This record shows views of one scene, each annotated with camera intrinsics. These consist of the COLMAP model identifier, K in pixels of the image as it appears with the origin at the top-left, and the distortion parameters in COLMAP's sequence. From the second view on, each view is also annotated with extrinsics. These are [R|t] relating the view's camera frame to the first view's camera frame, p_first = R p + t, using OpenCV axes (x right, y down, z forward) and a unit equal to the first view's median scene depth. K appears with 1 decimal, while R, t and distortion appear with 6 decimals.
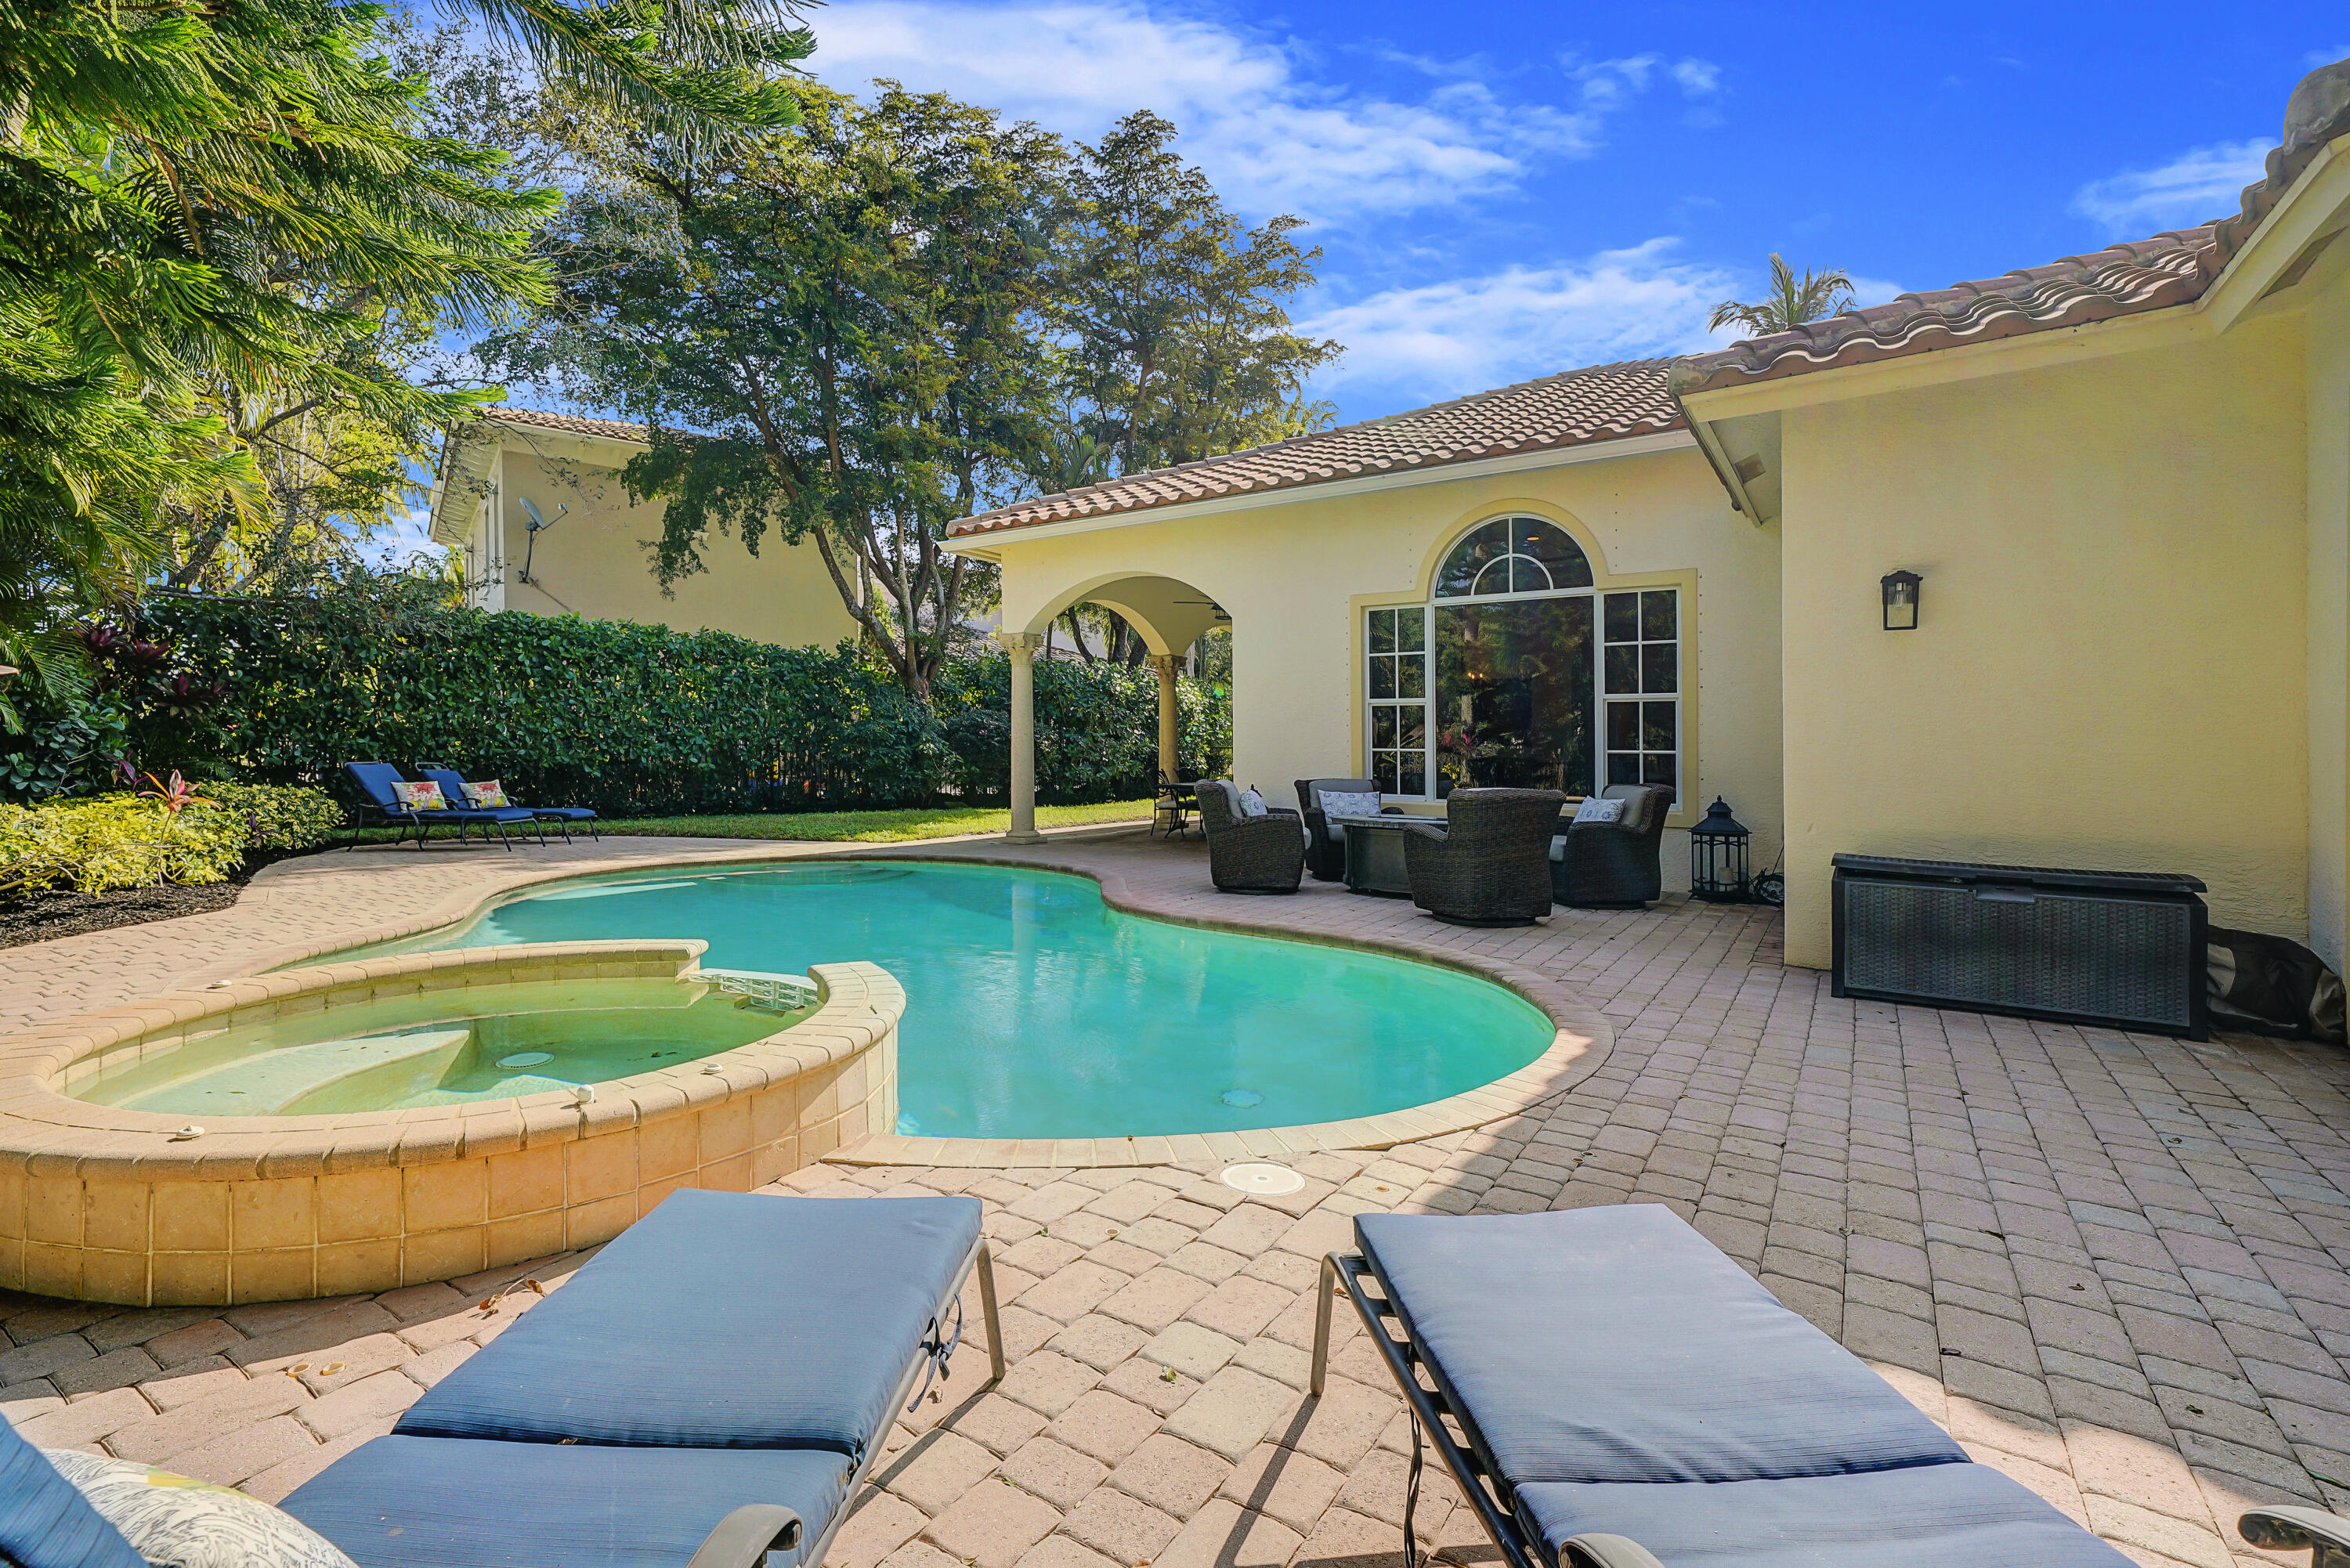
lens RADIAL K [[1008.8, 0, 1165.4], [0, 1008.8, 771.3], [0, 0, 1]] dist [0.001584, 0.000782]
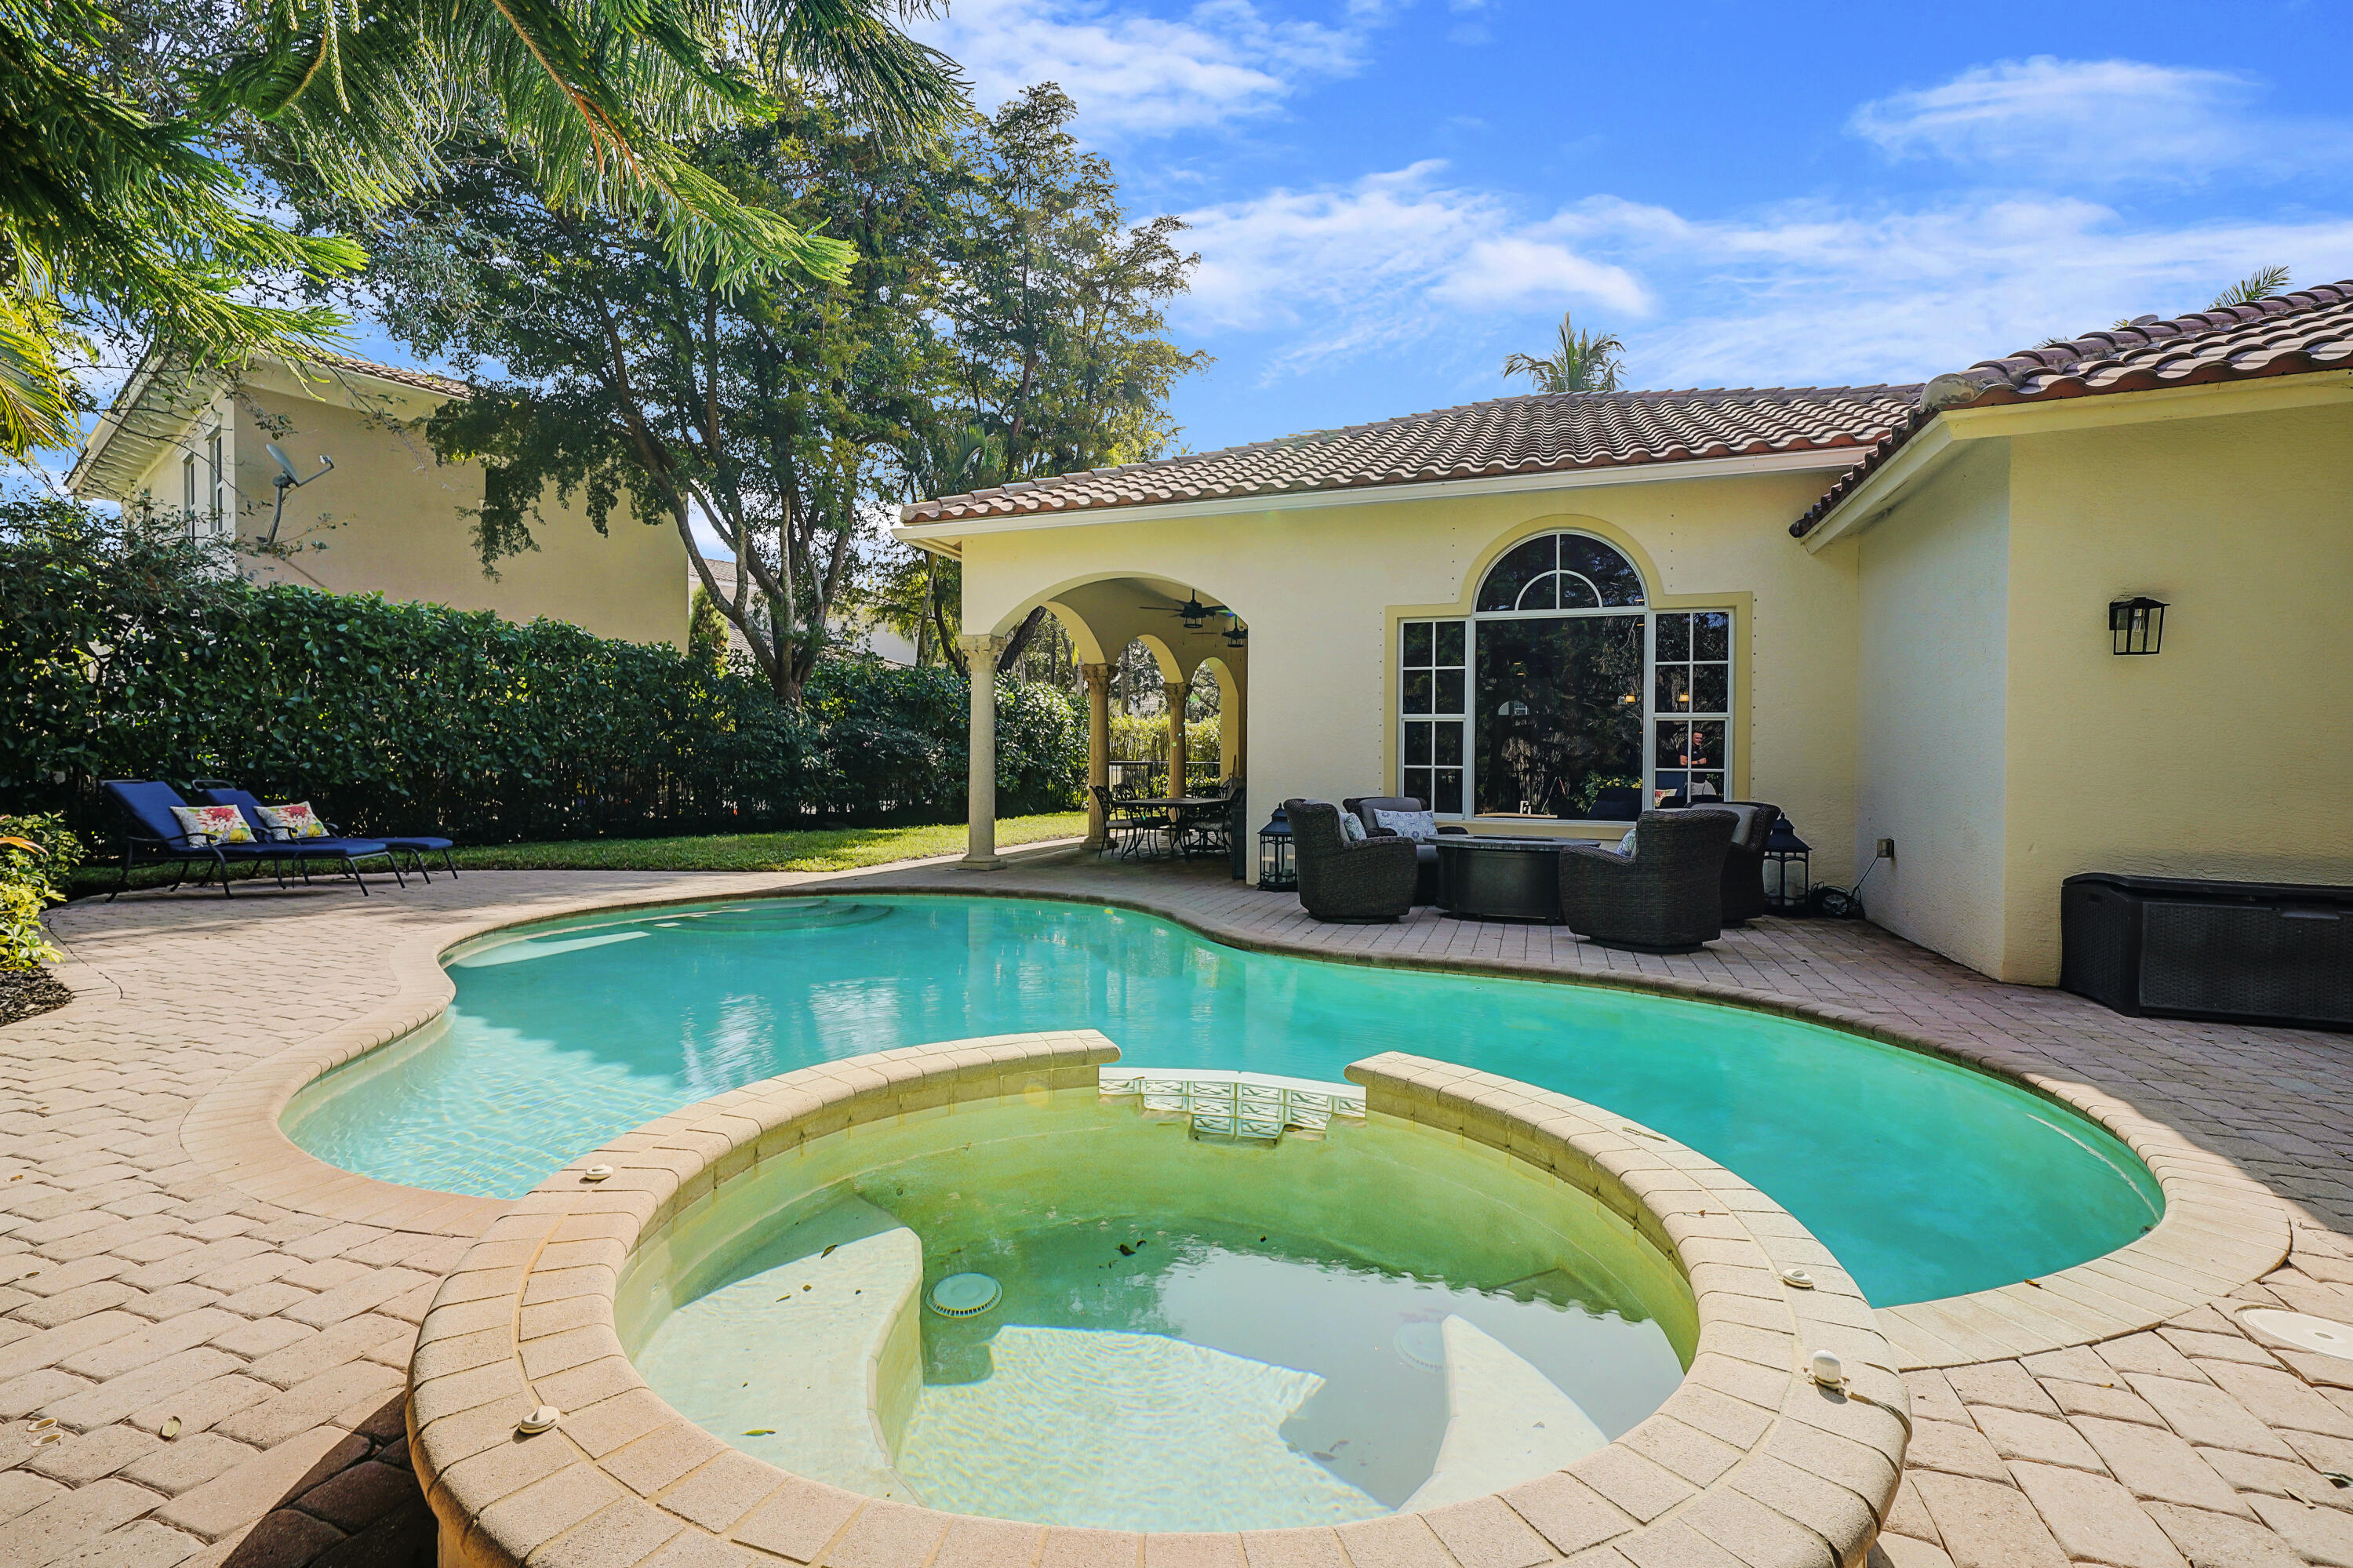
lens RADIAL K [[1010.2, 0, 1178.2], [0, 1010.2, 785.4], [0, 0, 1]] dist [0.001584, 0.000782]
pose [[0.973552, -0.001530, 0.228462, -0.169238], [0.001386, 0.999999, 0.000792, -0.003297], [-0.228463, -0.000454, 0.973552, 0.080667]]
